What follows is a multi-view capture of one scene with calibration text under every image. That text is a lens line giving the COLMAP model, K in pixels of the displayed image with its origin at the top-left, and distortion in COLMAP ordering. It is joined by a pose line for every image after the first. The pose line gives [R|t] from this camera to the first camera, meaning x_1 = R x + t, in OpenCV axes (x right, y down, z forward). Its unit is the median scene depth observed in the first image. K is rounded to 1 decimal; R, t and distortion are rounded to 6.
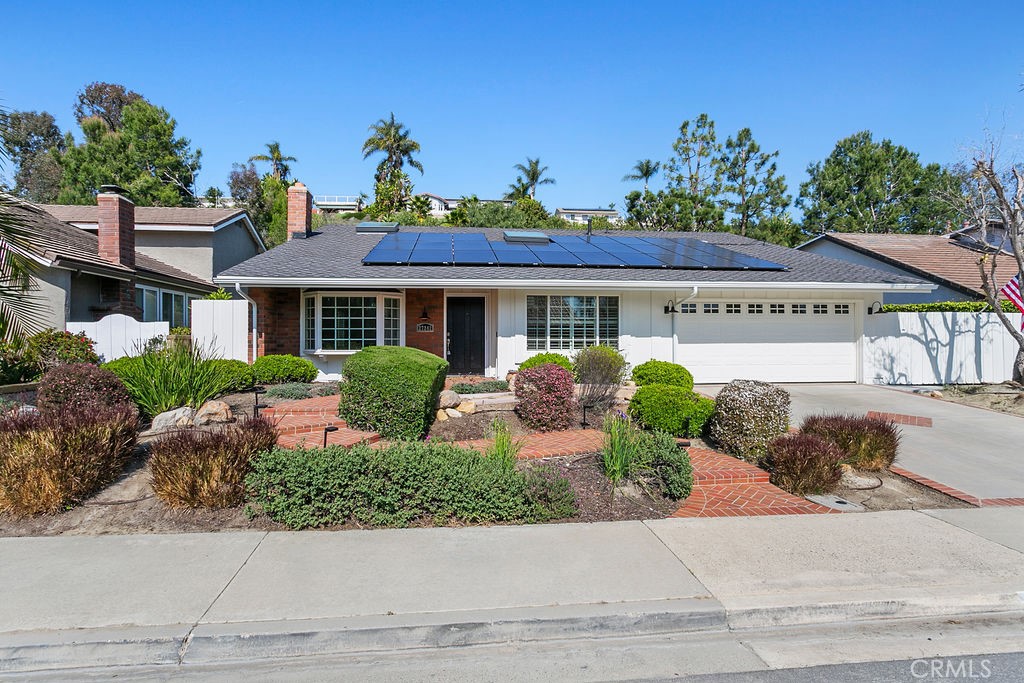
lens RADIAL K [[518.0, 0, 511.2], [0, 518.0, 340.6], [0, 0, 1]] dist [-0.007675, 0.002763]
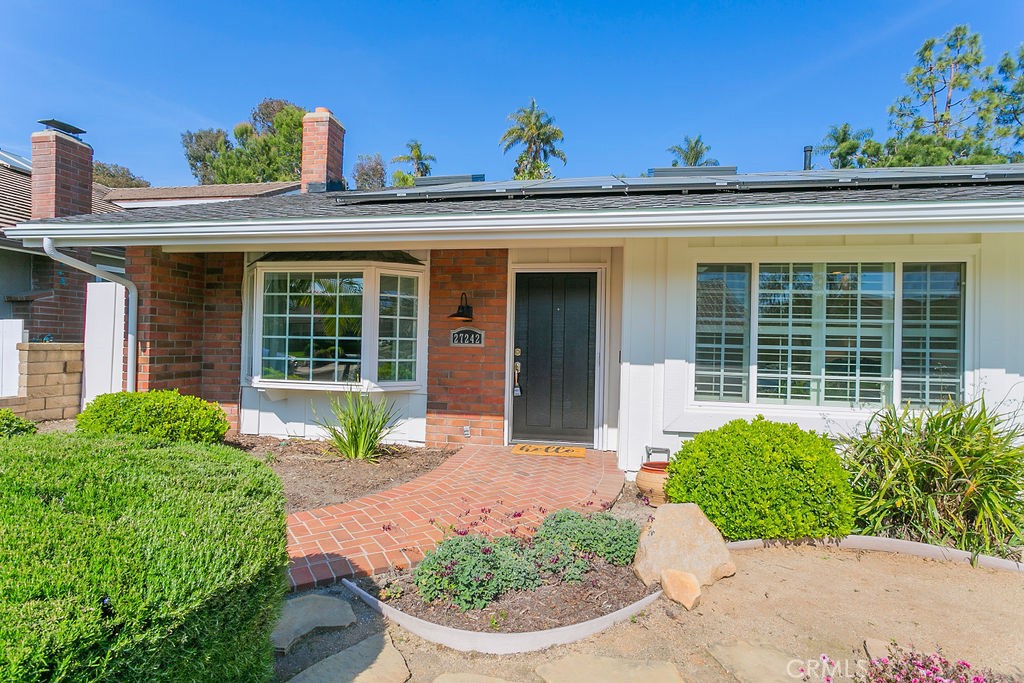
lens RADIAL K [[518.0, 0, 507.9], [0, 518.0, 342.0], [0, 0, 1]] dist [-0.007675, 0.002763]
pose [[0.958244, 0.021918, -0.285110, 0.004878], [-0.023019, 0.999735, -0.000511, -0.021892], [0.285023, 0.007052, 0.958495, 0.562970]]
